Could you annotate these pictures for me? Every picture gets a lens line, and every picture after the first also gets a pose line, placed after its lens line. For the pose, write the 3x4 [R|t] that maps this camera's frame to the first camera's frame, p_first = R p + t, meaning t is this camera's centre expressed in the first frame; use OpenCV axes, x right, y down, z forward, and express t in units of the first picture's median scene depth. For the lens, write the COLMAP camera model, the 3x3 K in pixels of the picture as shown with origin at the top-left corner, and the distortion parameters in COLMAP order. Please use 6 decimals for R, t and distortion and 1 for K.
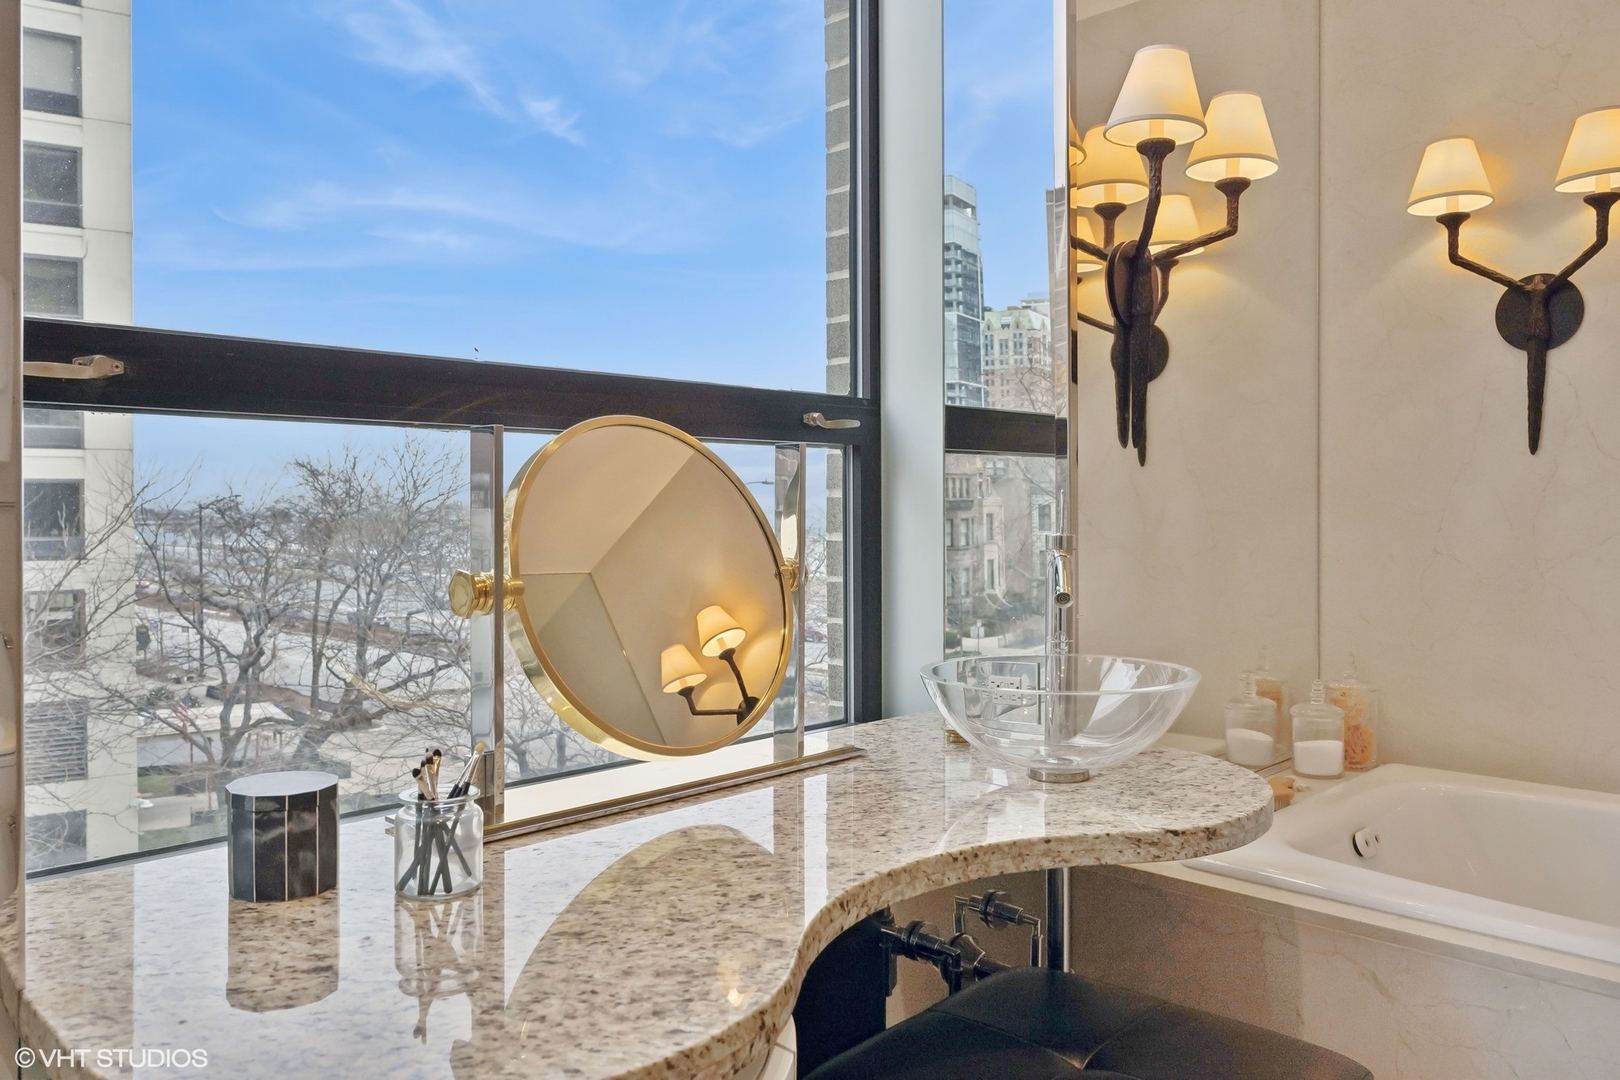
lens RADIAL K [[1170.7, 0, 810.0], [0, 1170.7, 527.1], [0, 0, 1]] dist [-0.007777, -0.004813]
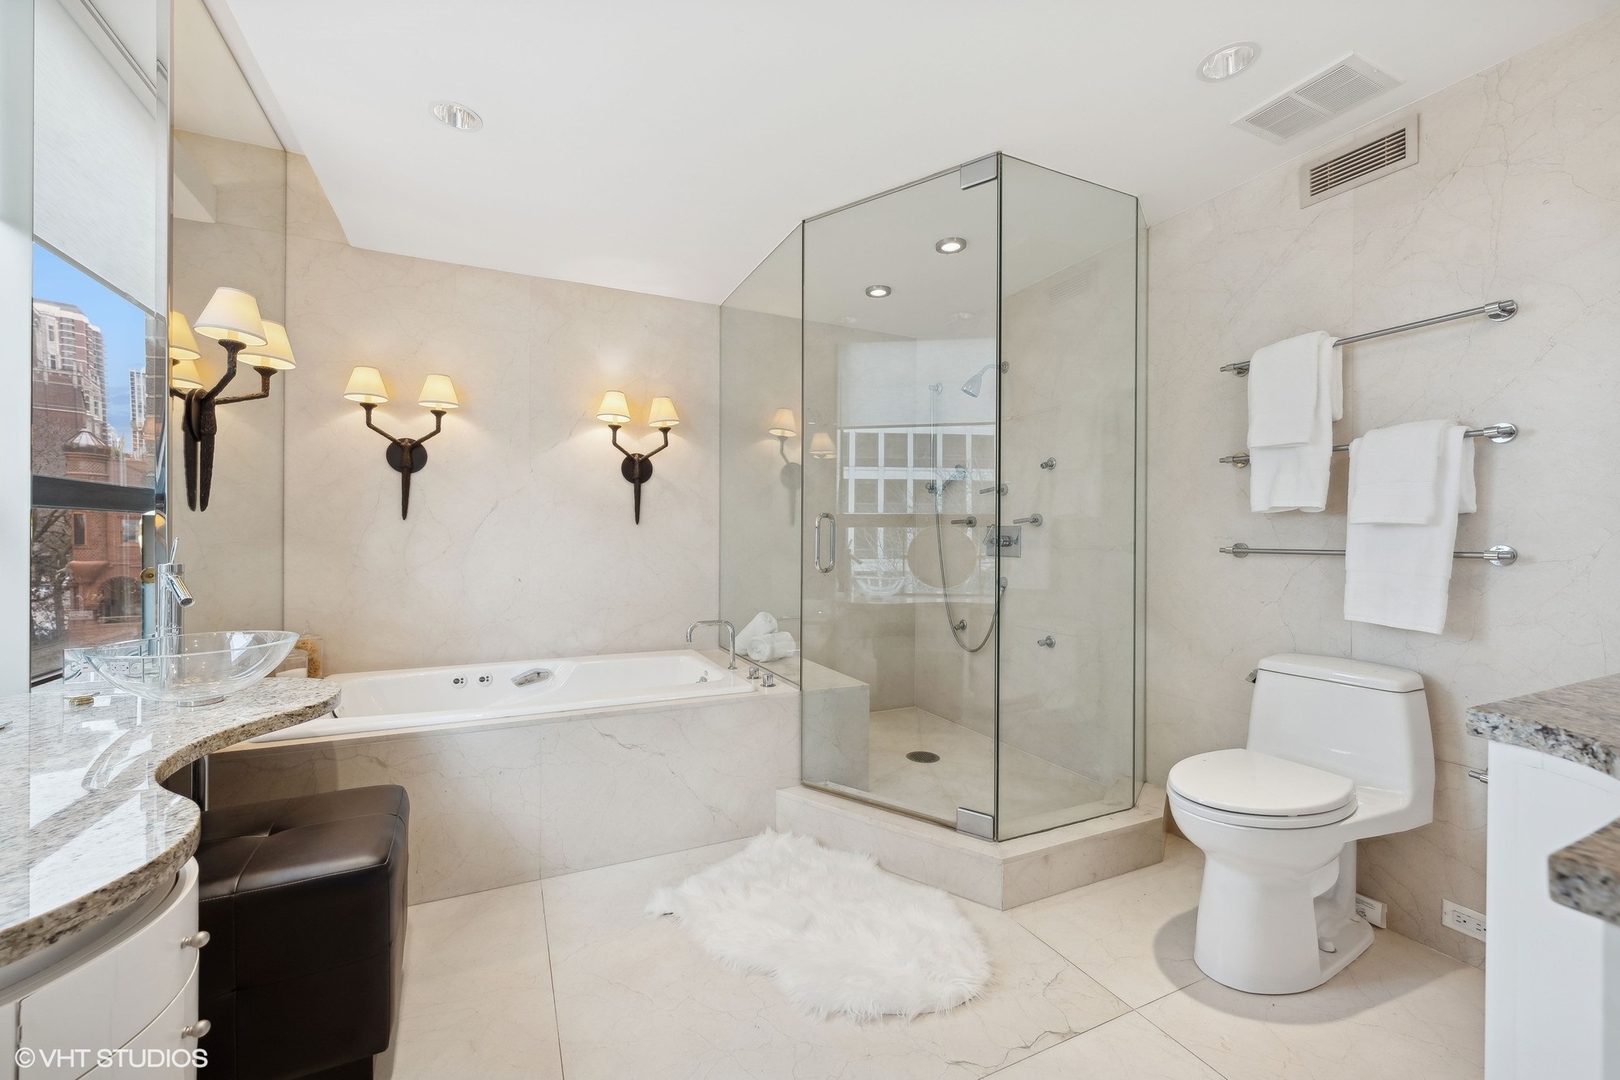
lens RADIAL K [[654.8, 0, 811.2], [0, 654.8, 533.9], [0, 0, 1]] dist [-0.002822, -0.000031]
pose [[0.336530, 0.010169, 0.941618, -0.313079], [0.007555, 0.999880, -0.013498, -0.015385], [-0.941643, 0.011656, 0.336413, -0.148863]]
